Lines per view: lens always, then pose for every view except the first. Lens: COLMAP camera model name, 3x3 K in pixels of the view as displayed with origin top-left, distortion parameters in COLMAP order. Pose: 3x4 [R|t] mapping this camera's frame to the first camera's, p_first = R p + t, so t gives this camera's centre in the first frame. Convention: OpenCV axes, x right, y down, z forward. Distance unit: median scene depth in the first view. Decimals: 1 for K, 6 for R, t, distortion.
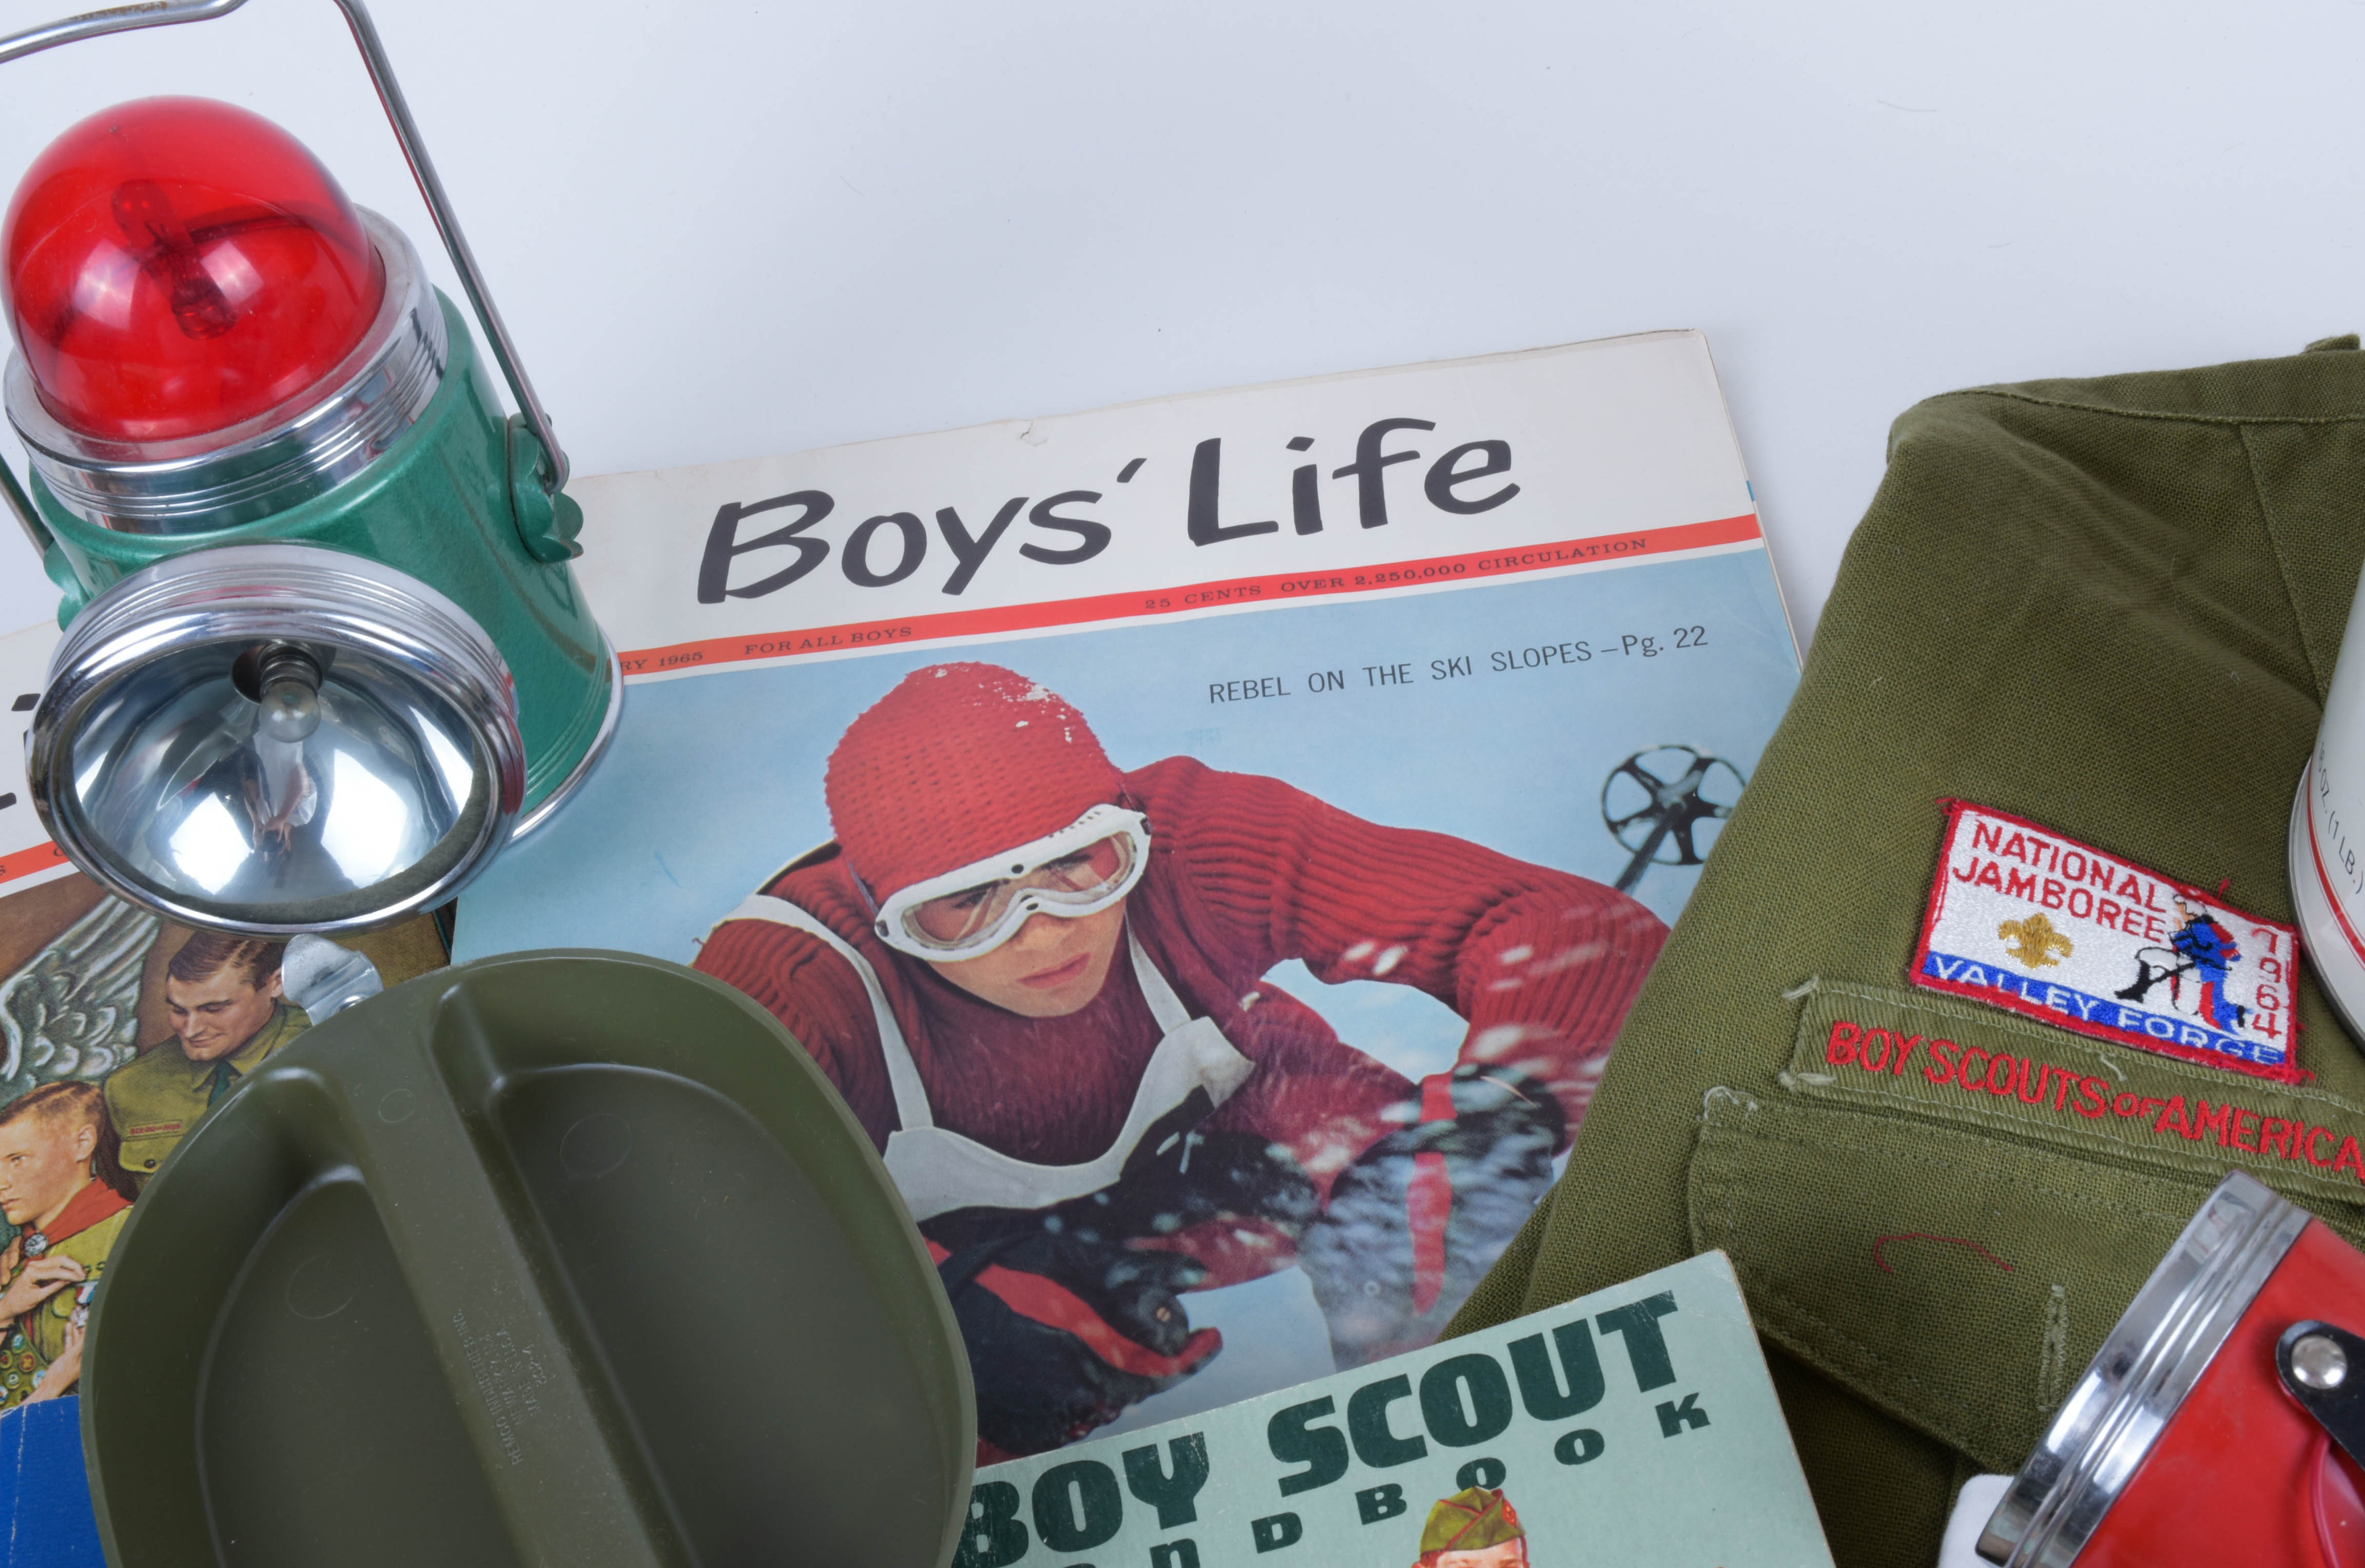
lens RADIAL K [[2976.1, 0, 1187.5], [0, 2976.1, 795.8], [0, 0, 1]] dist [-0.023480, 0.015946]
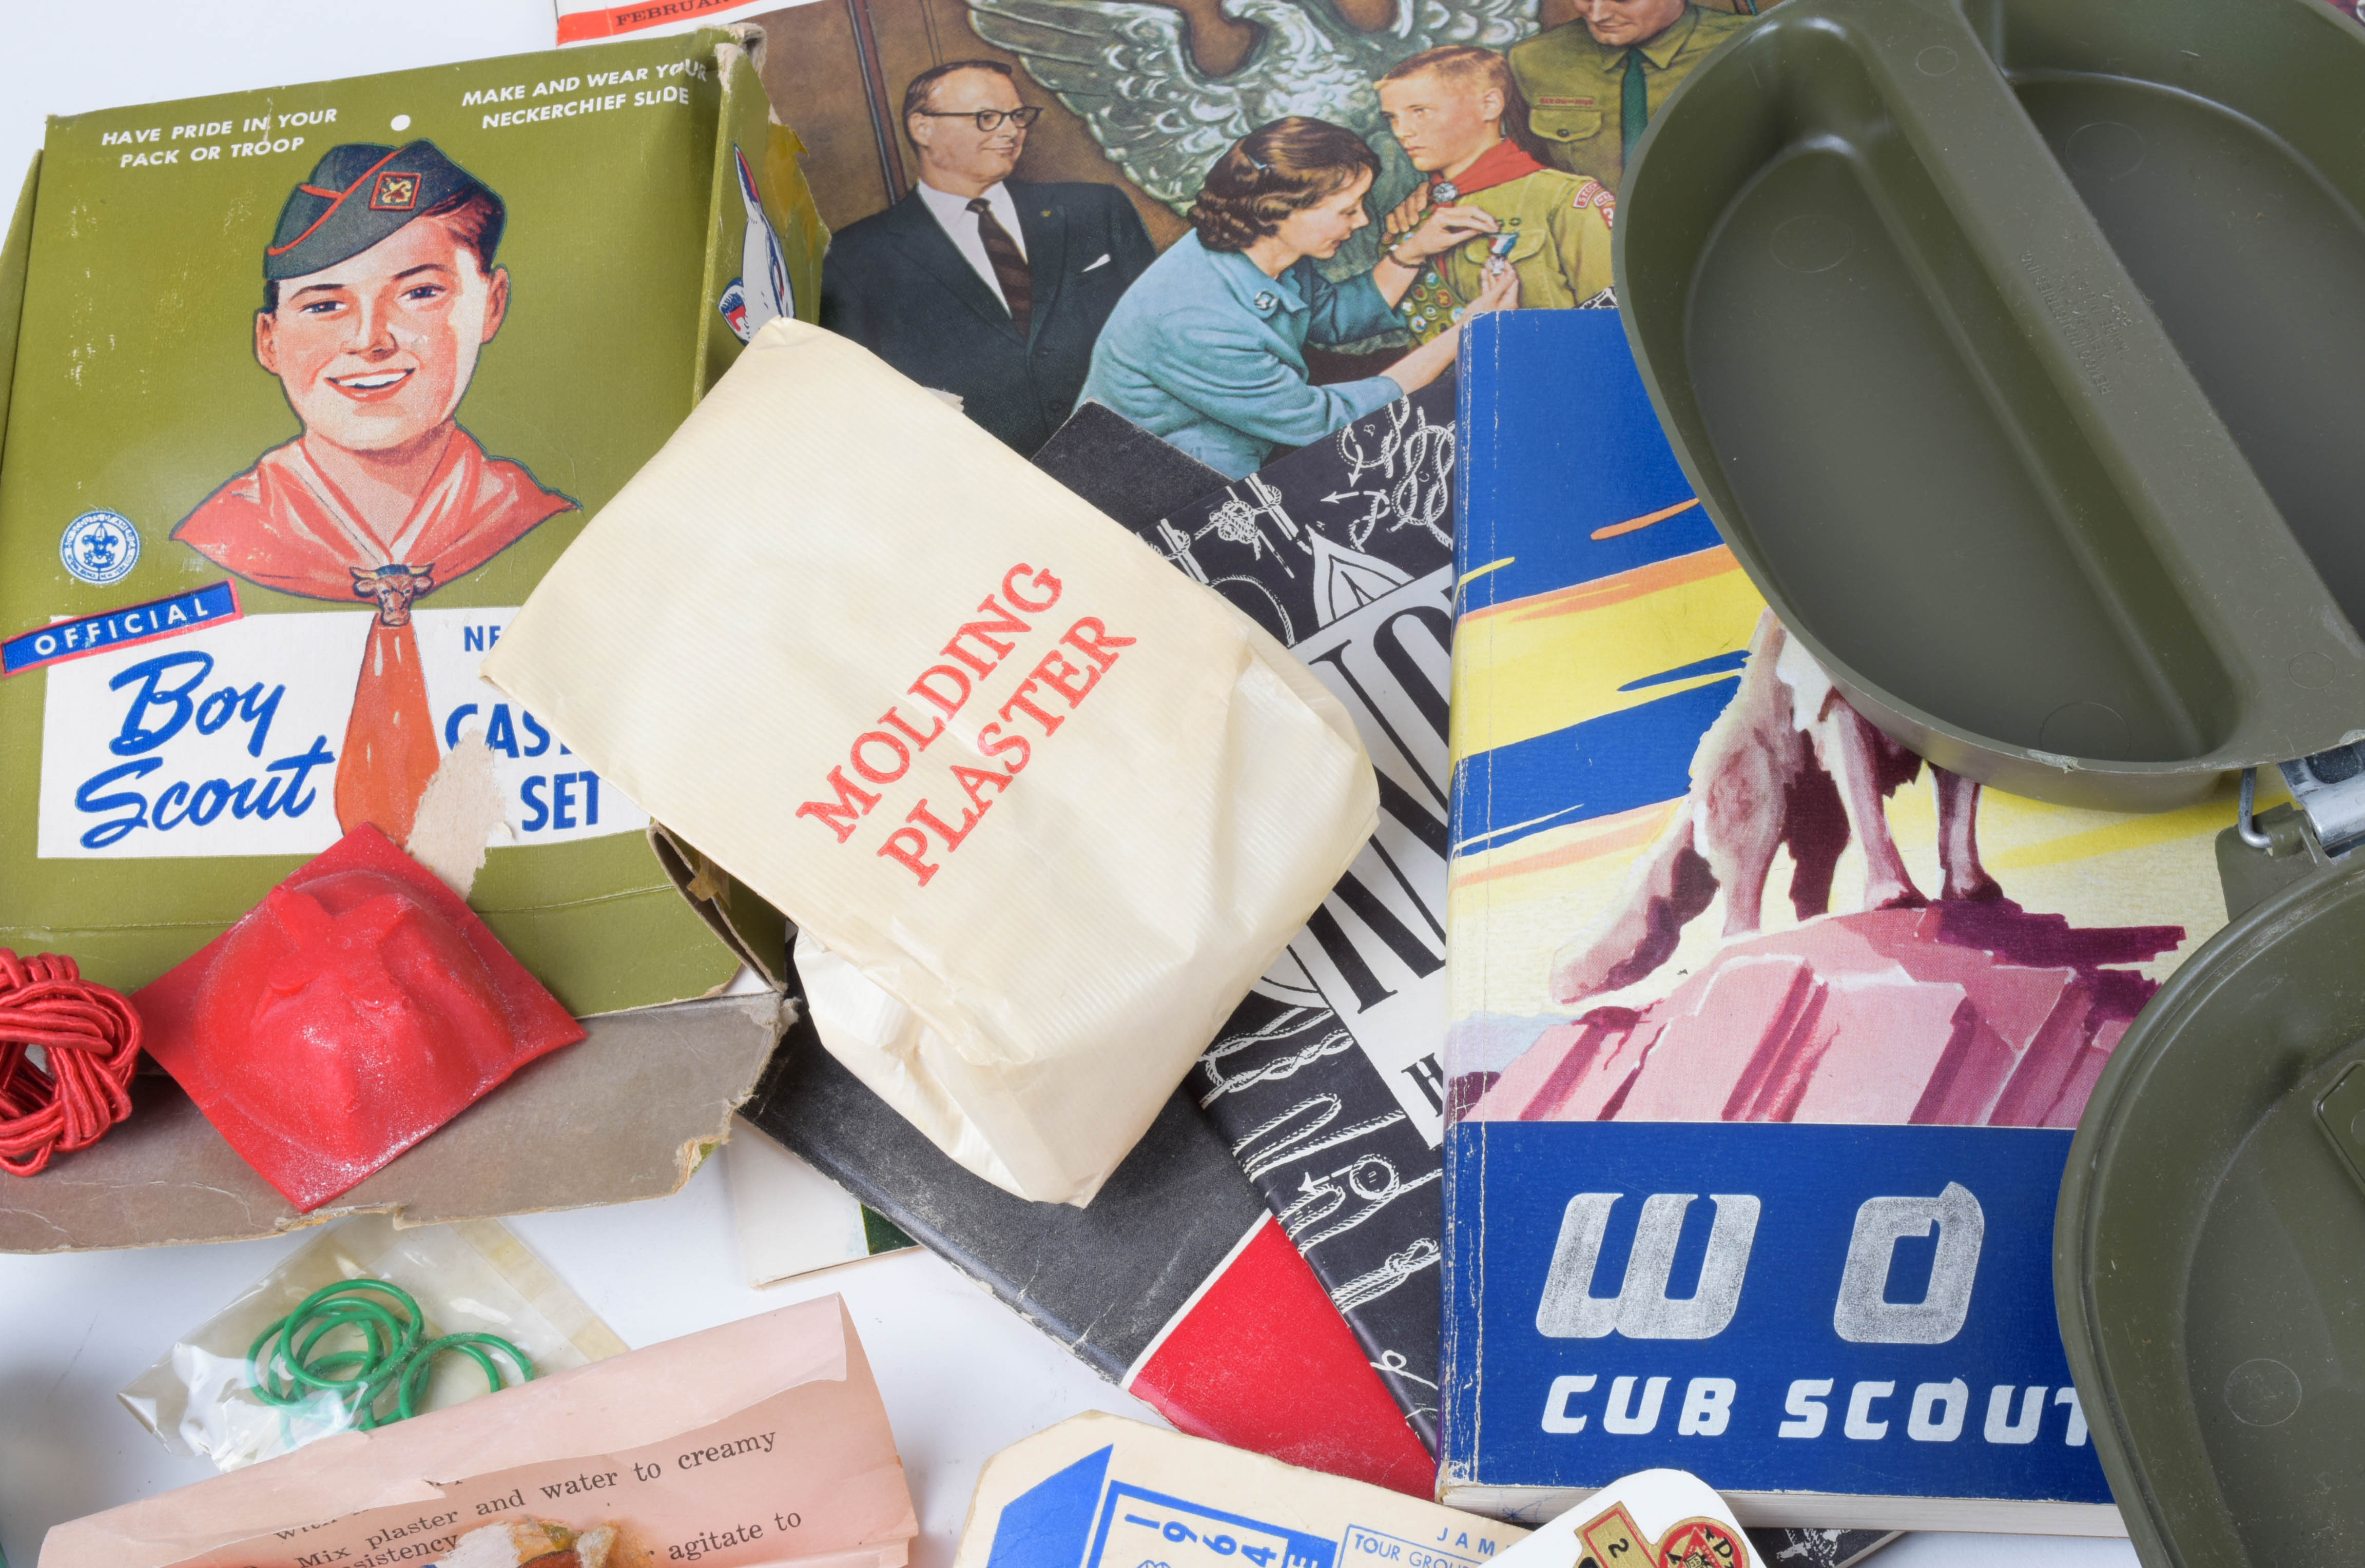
lens RADIAL K [[3419.1, 0, 1191.5], [0, 3419.1, 786.4], [0, 0, 1]] dist [-0.017382, 0.003269]
pose [[0.976950, 0.175906, -0.120935, -0.294932], [-0.161498, 0.979532, 0.120148, 0.216550], [0.139595, -0.097848, 0.985362, -0.124056]]
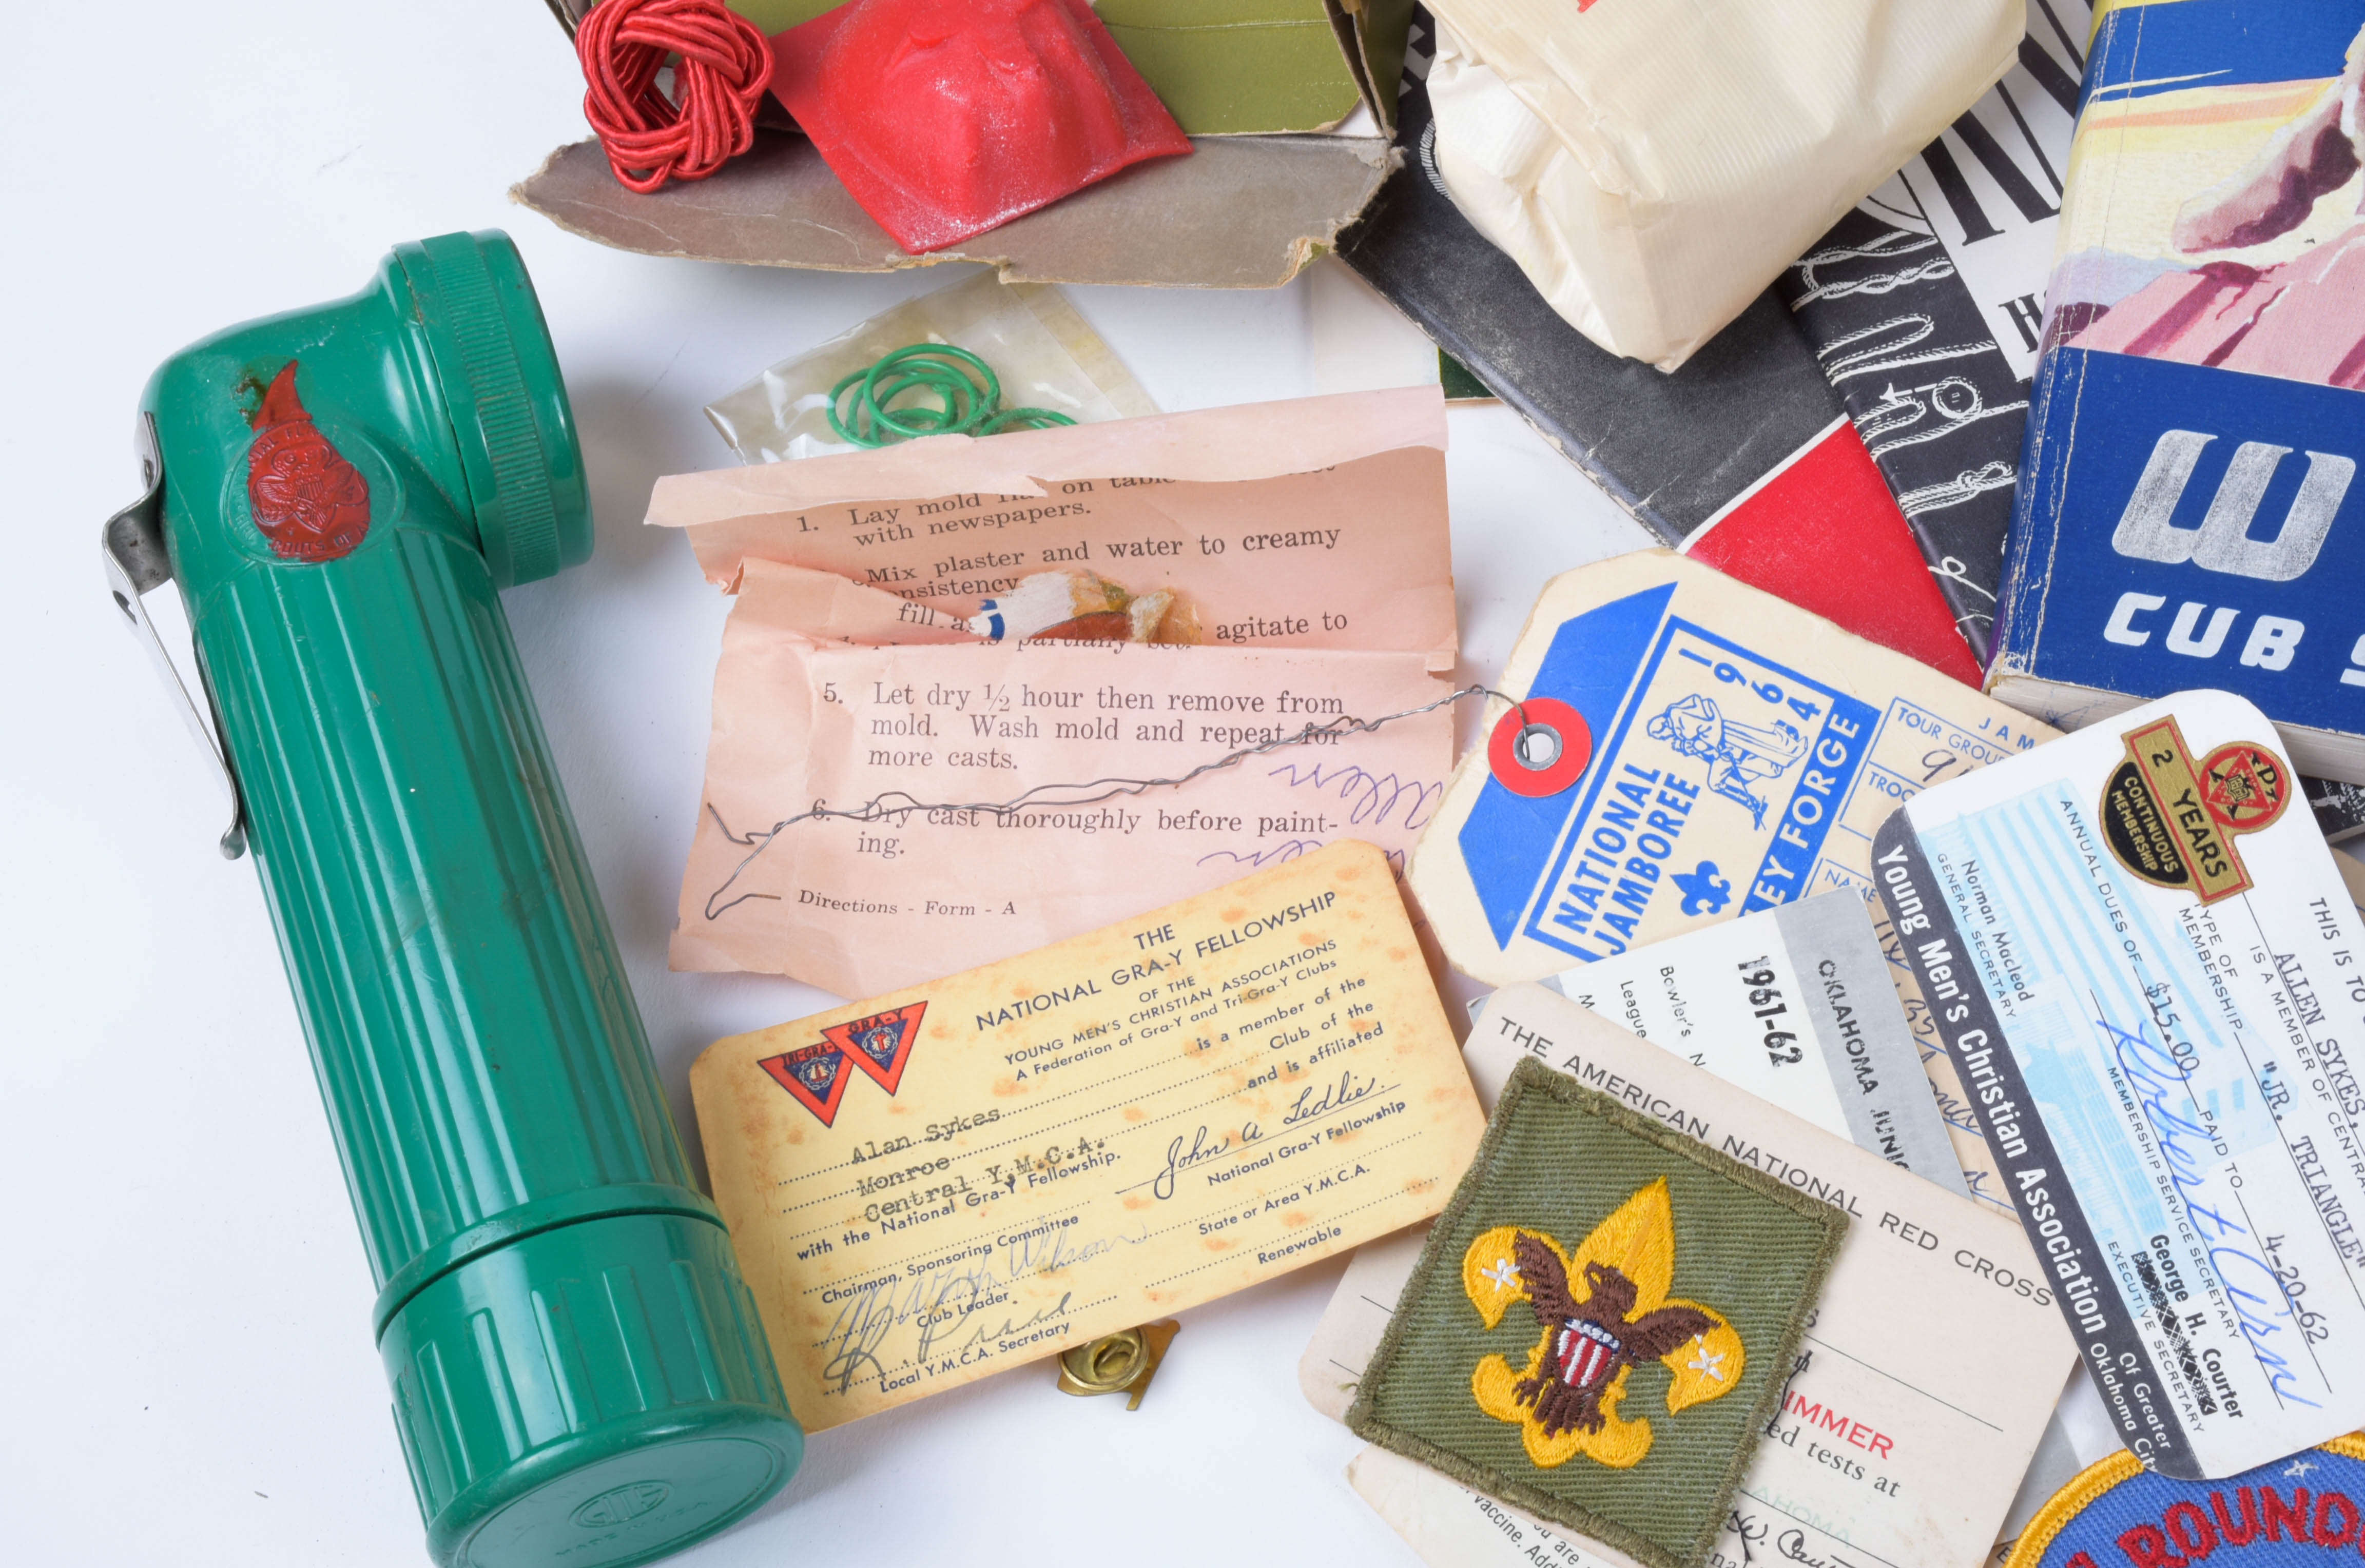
lens RADIAL K [[3419.1, 0, 1191.5], [0, 3419.1, 786.4], [0, 0, 1]] dist [-0.017382, 0.003269]
pose [[0.919510, 0.355290, -0.168140, -0.336348], [-0.309186, 0.917900, 0.248725, 0.349480], [0.242705, -0.176718, 0.953868, -0.168667]]
